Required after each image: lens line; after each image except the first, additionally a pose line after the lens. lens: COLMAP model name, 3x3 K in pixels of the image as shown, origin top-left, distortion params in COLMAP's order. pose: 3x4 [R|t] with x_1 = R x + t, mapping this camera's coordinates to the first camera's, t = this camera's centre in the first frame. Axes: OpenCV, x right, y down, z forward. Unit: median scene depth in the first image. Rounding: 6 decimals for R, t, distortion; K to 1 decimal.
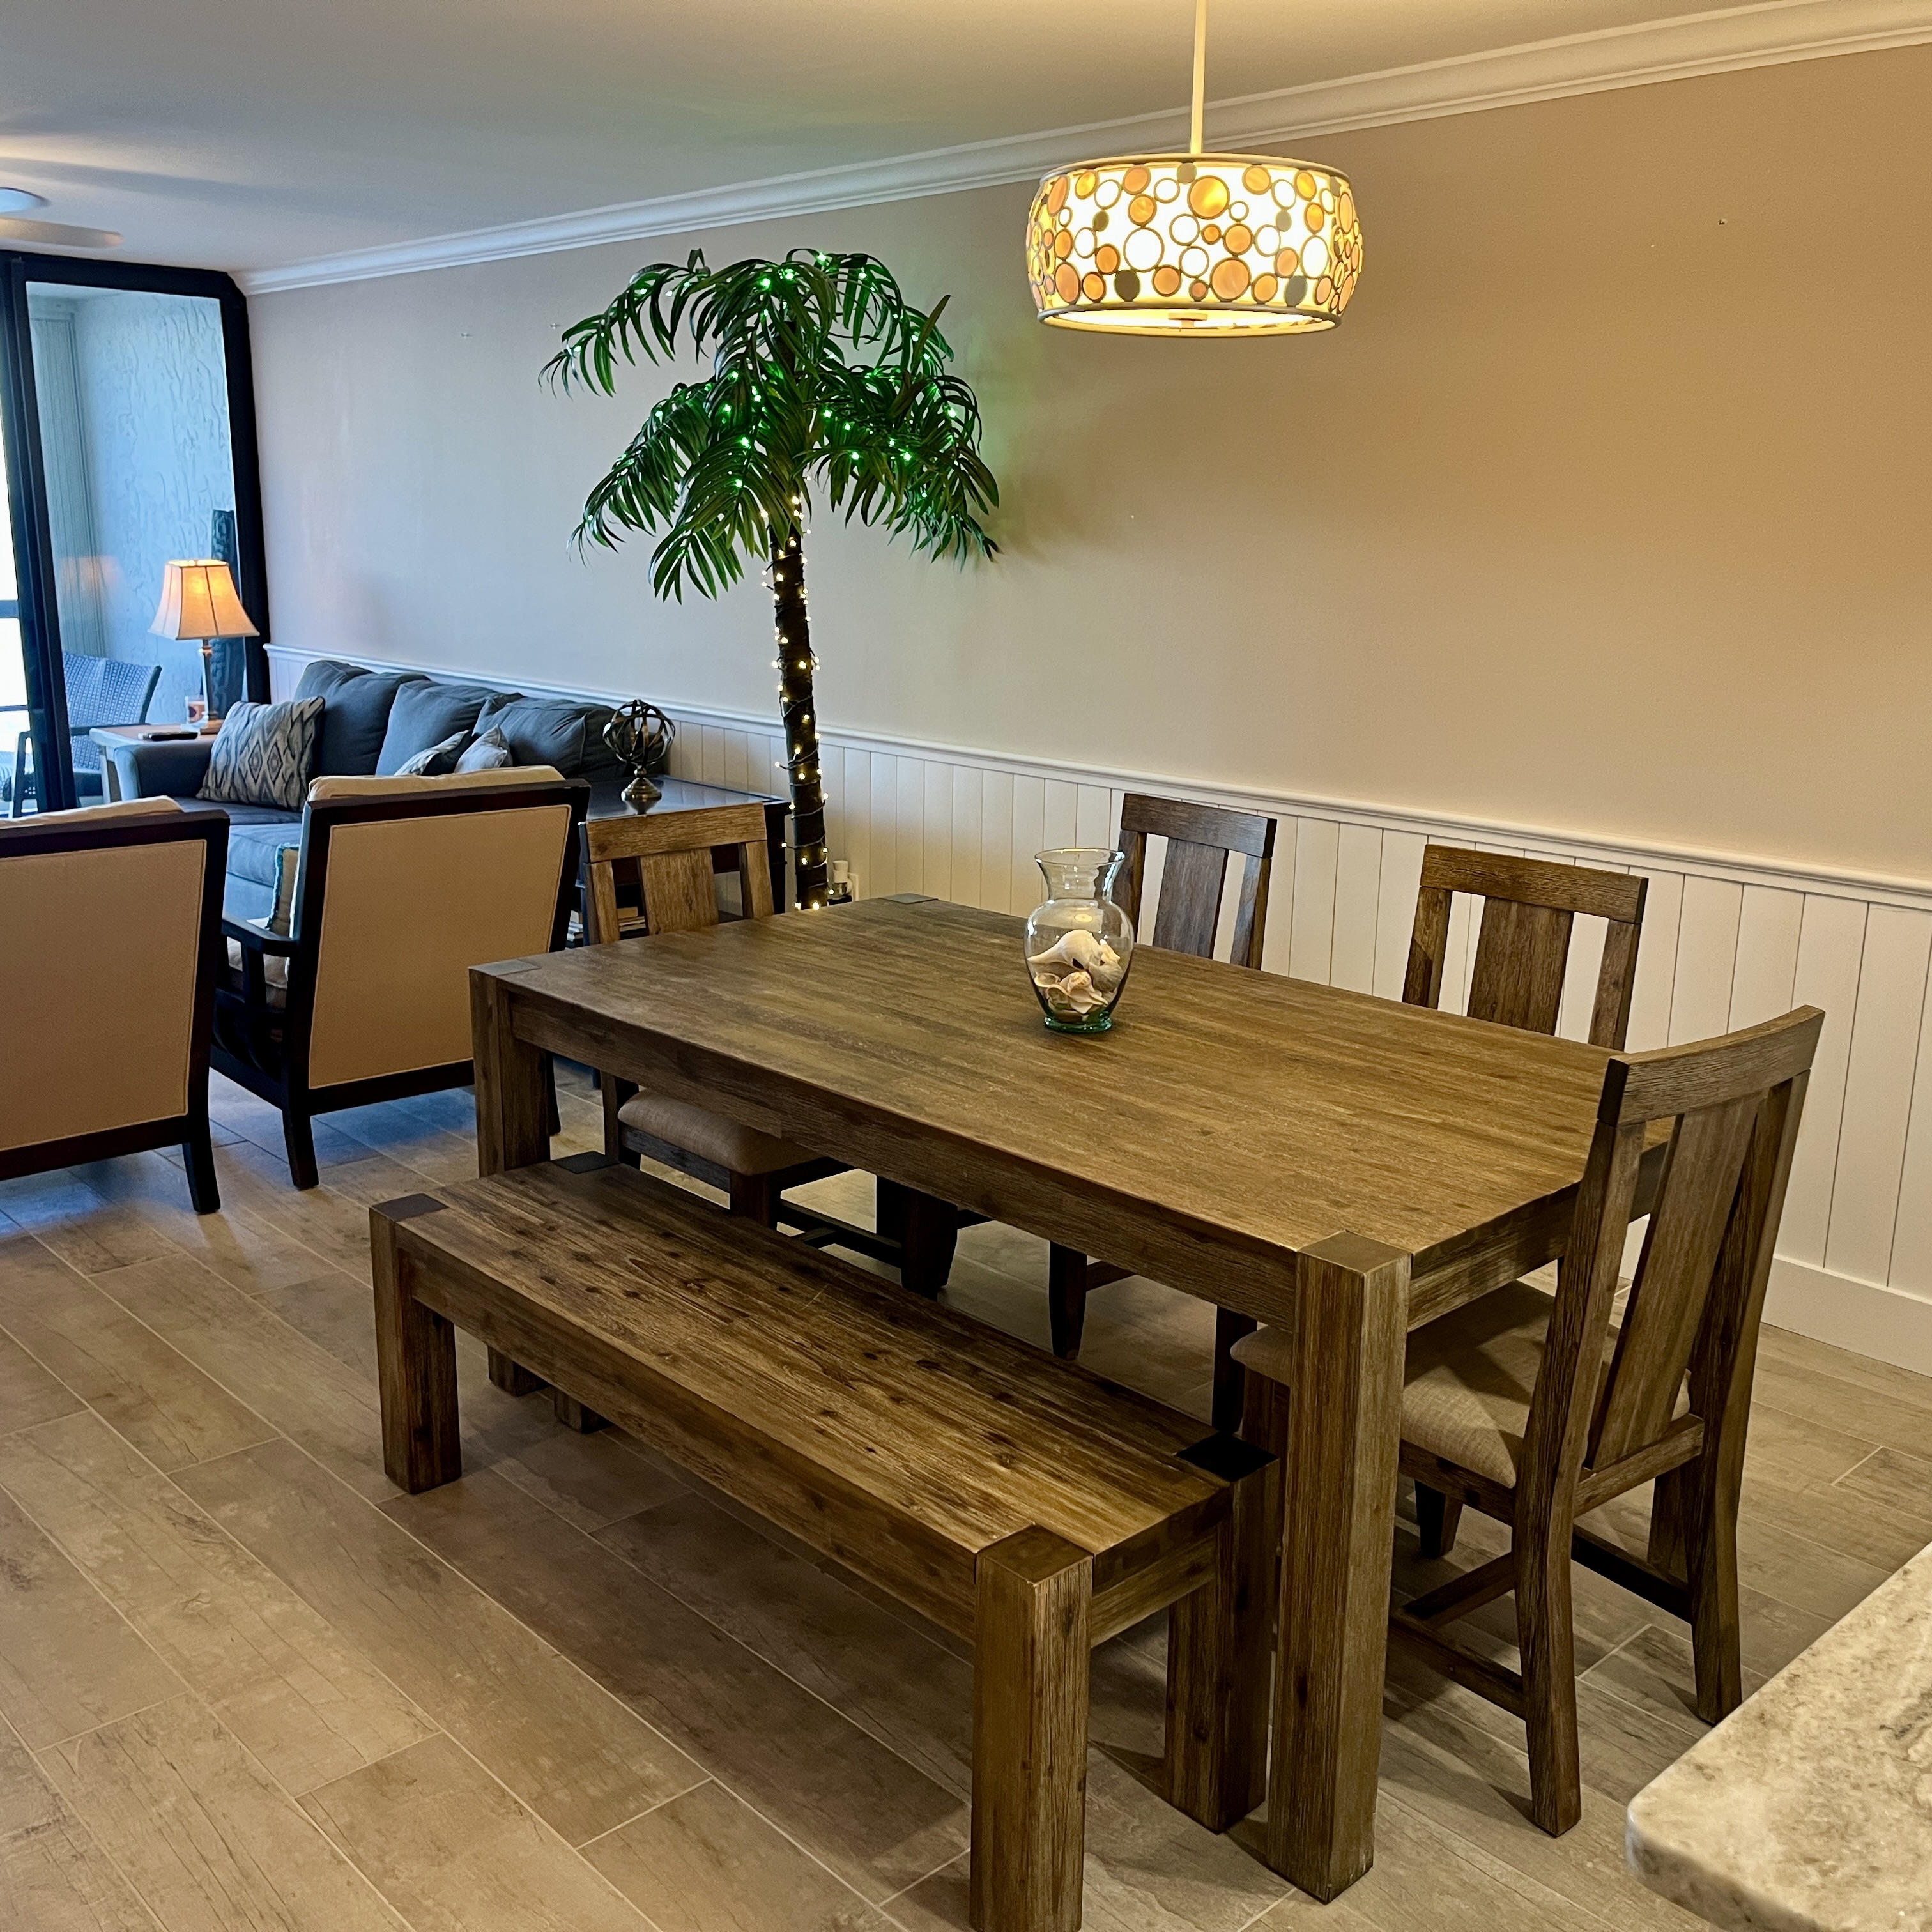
lens RADIAL K [[1958.9, 0, 967.6], [0, 1958.9, 954.8], [0, 0, 1]] dist [0.081718, -0.073653]
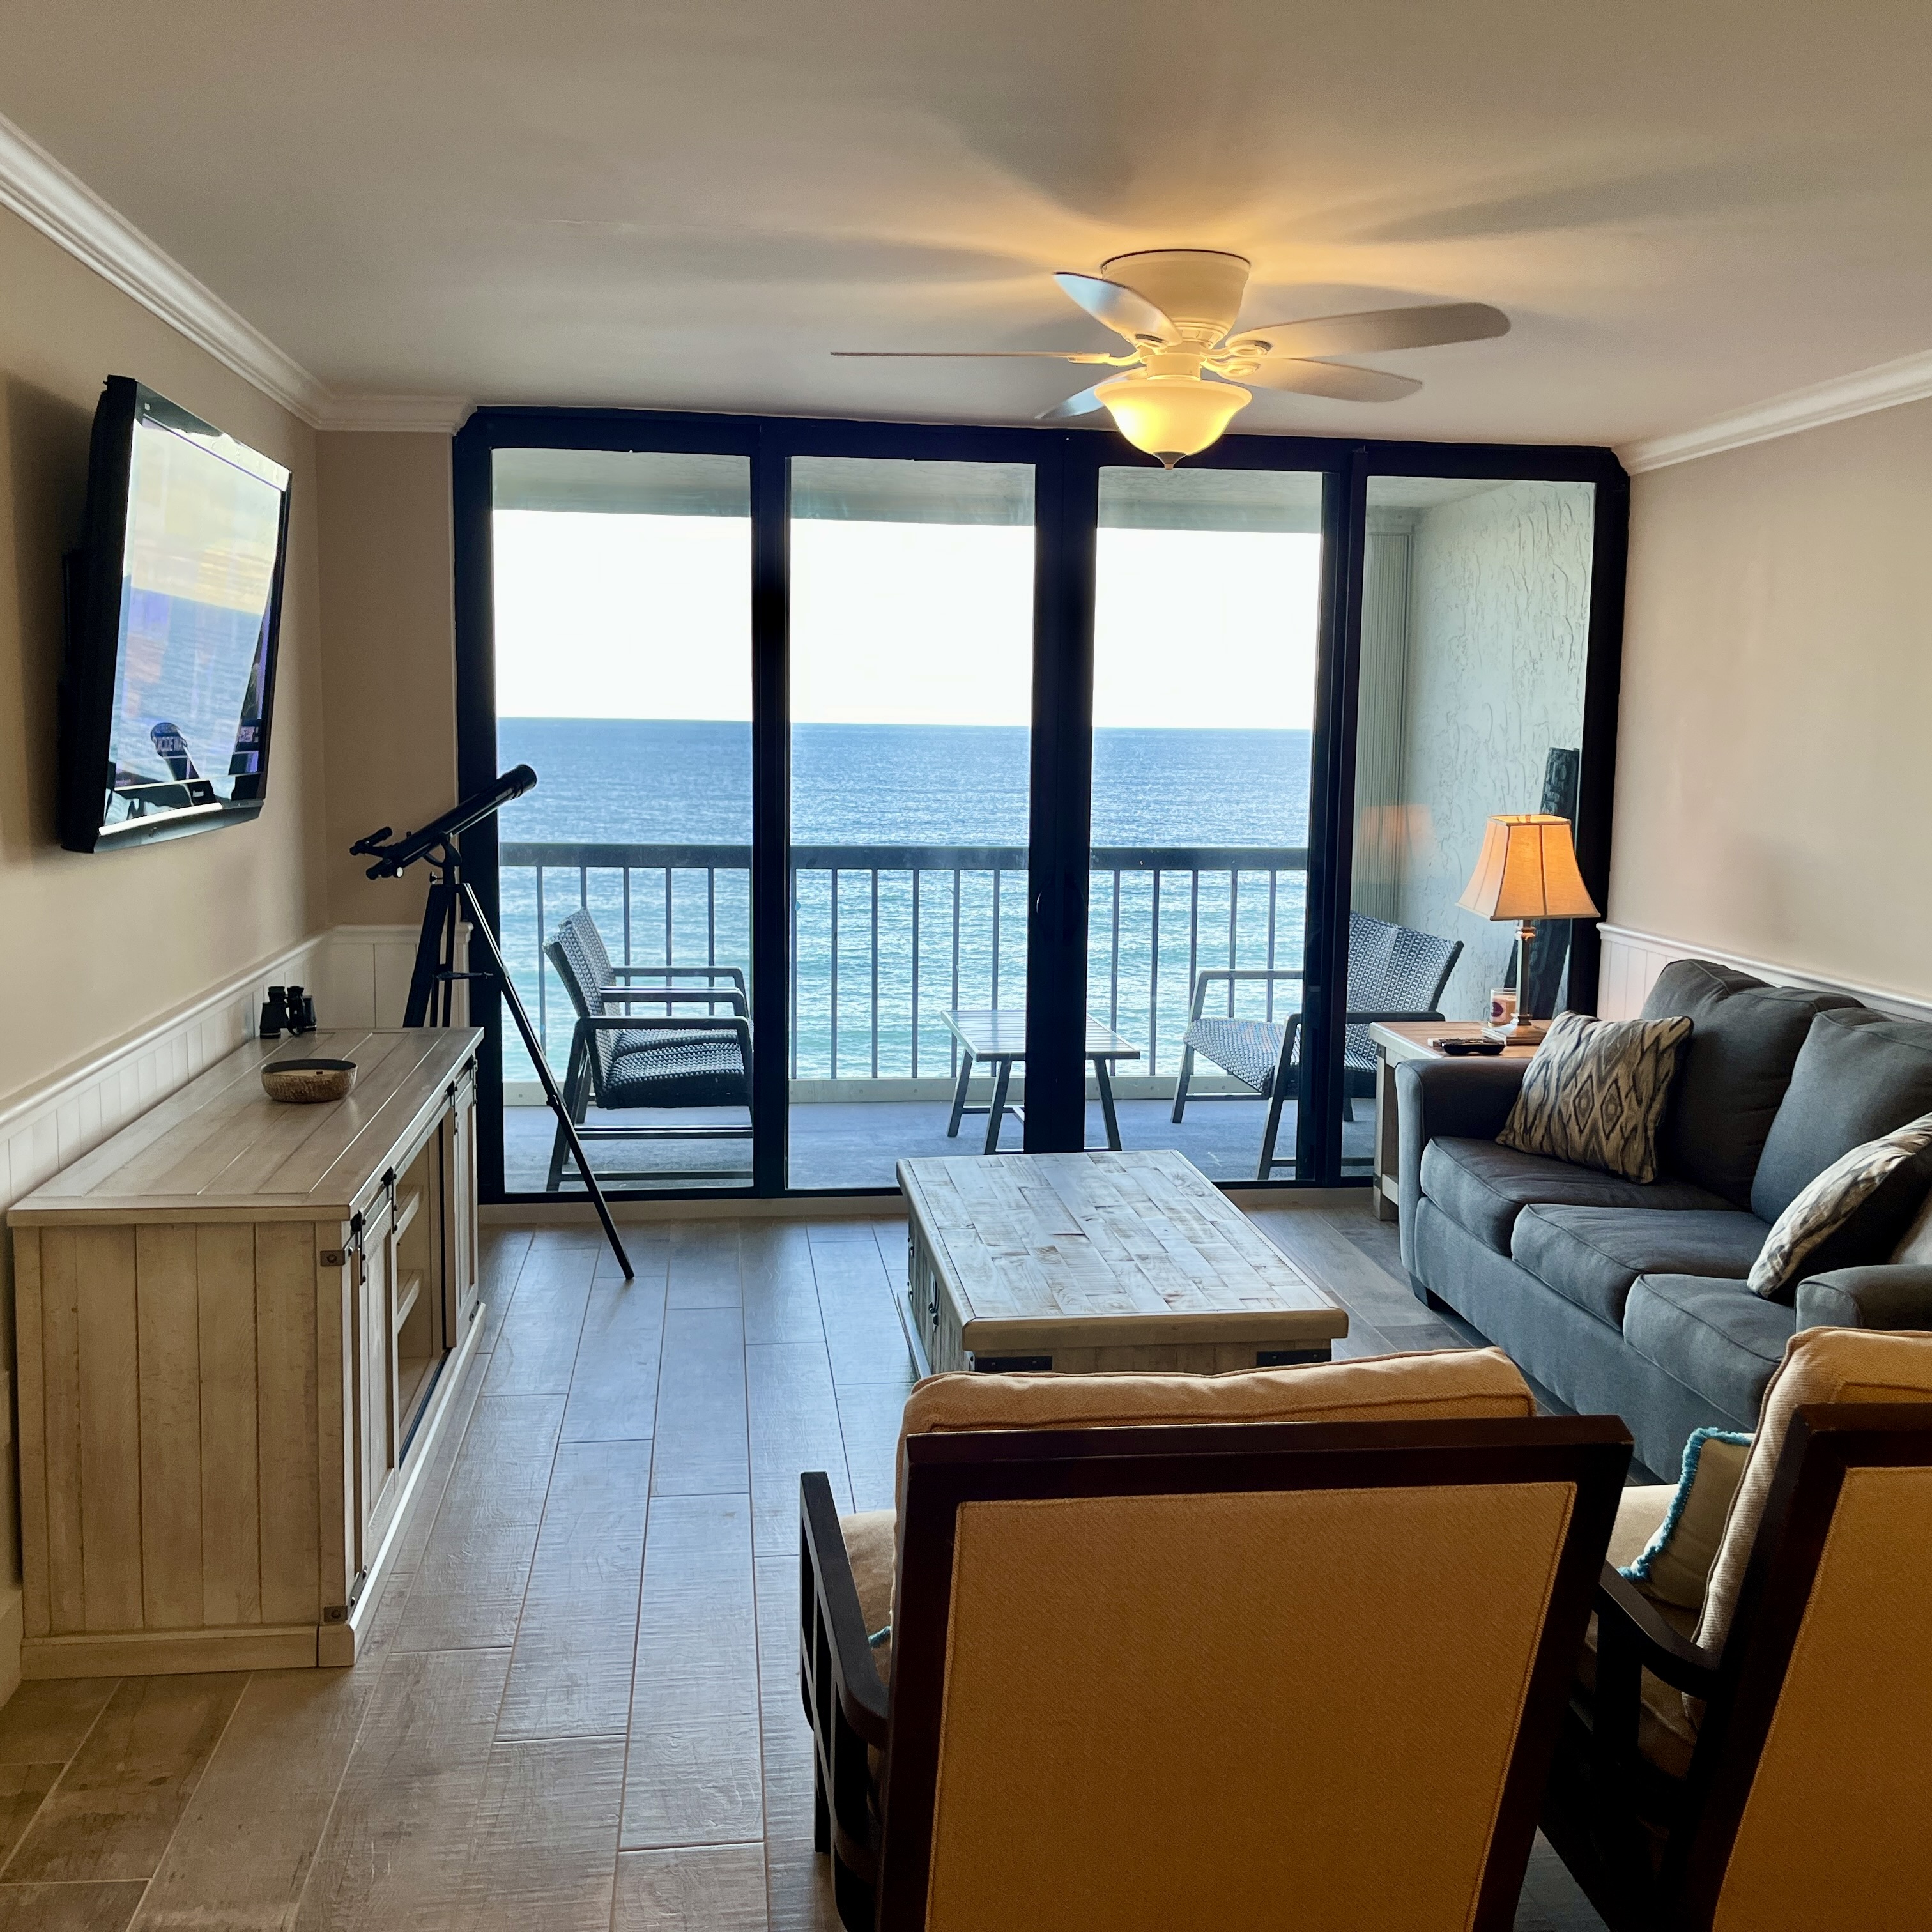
lens RADIAL K [[1946.0, 0, 957.8], [0, 1946.0, 944.6], [0, 0, 1]] dist [0.180586, -0.585345]
pose [[0.810850, 0.064474, -0.581691, -0.137661], [-0.132263, 0.988387, -0.074817, -0.071327], [0.570113, 0.137601, 0.809961, 0.302329]]
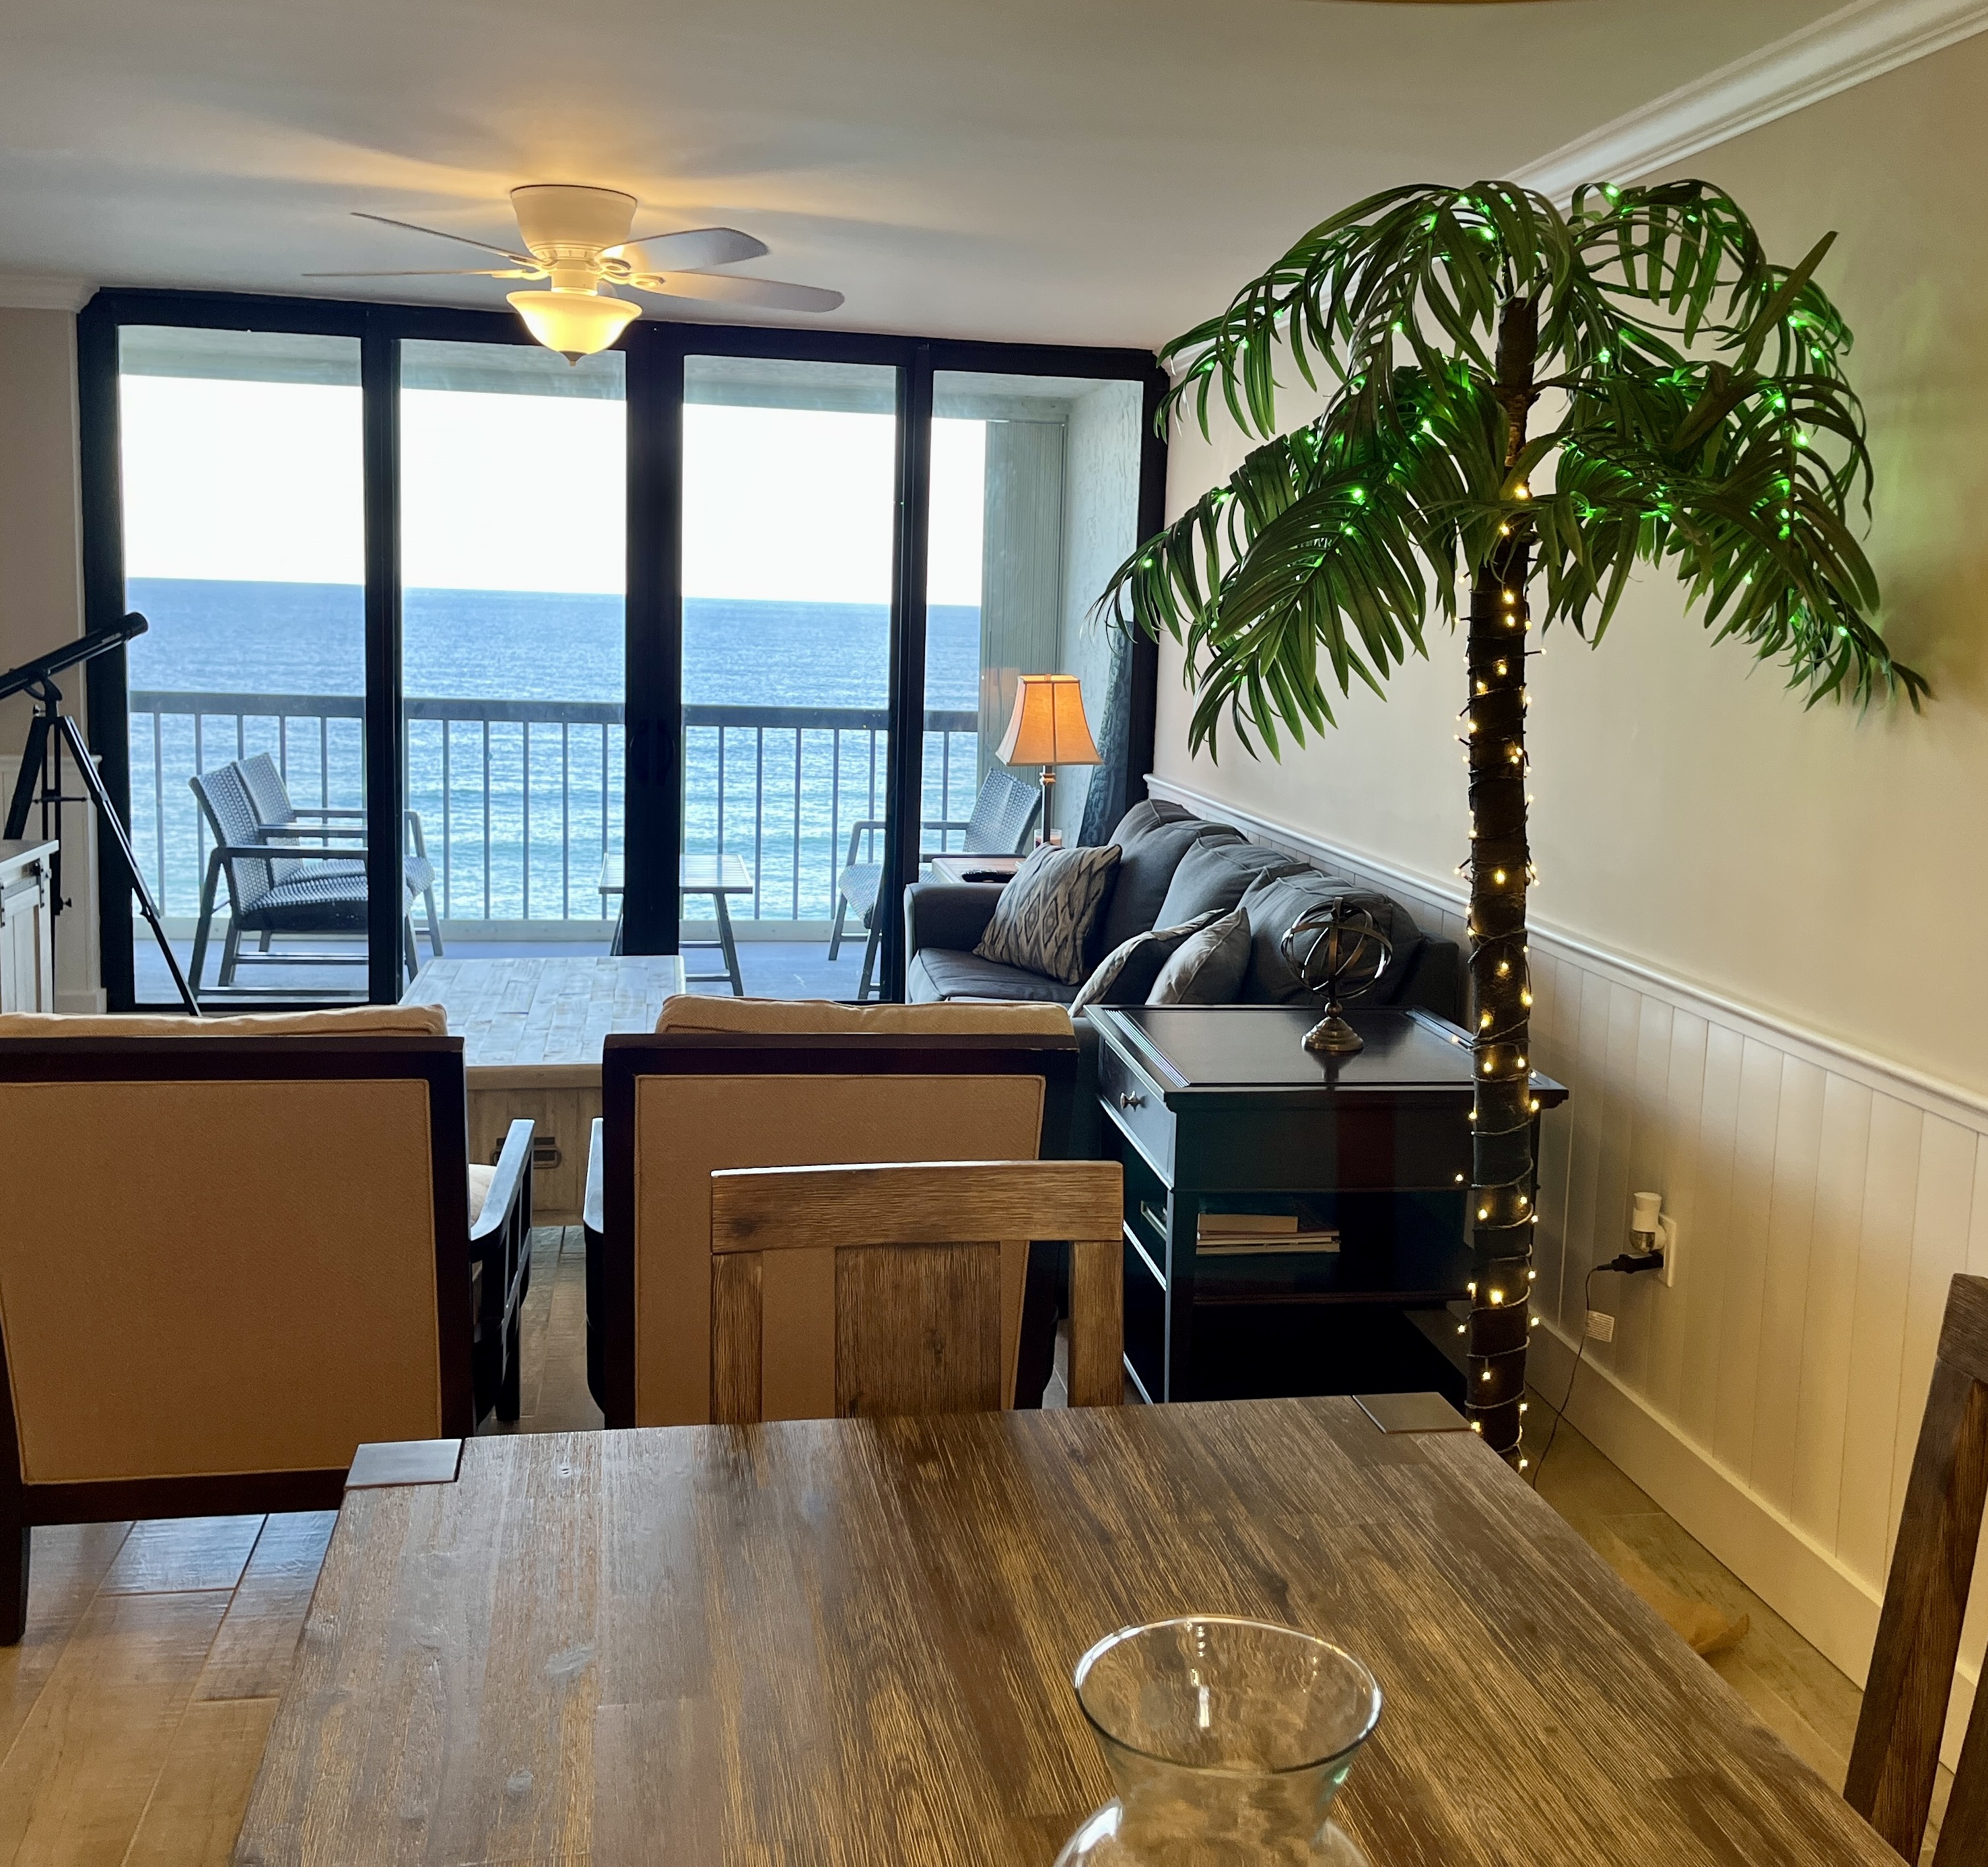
lens RADIAL K [[2019.1, 0, 1005.6], [0, 2019.1, 831.9], [0, 0, 1]] dist [0.109585, -0.185455]
pose [[0.837485, 0.075203, -0.541260, 0.078967], [-0.141375, 0.986581, -0.081671, -0.062578], [0.527855, 0.144919, 0.836879, 0.289945]]
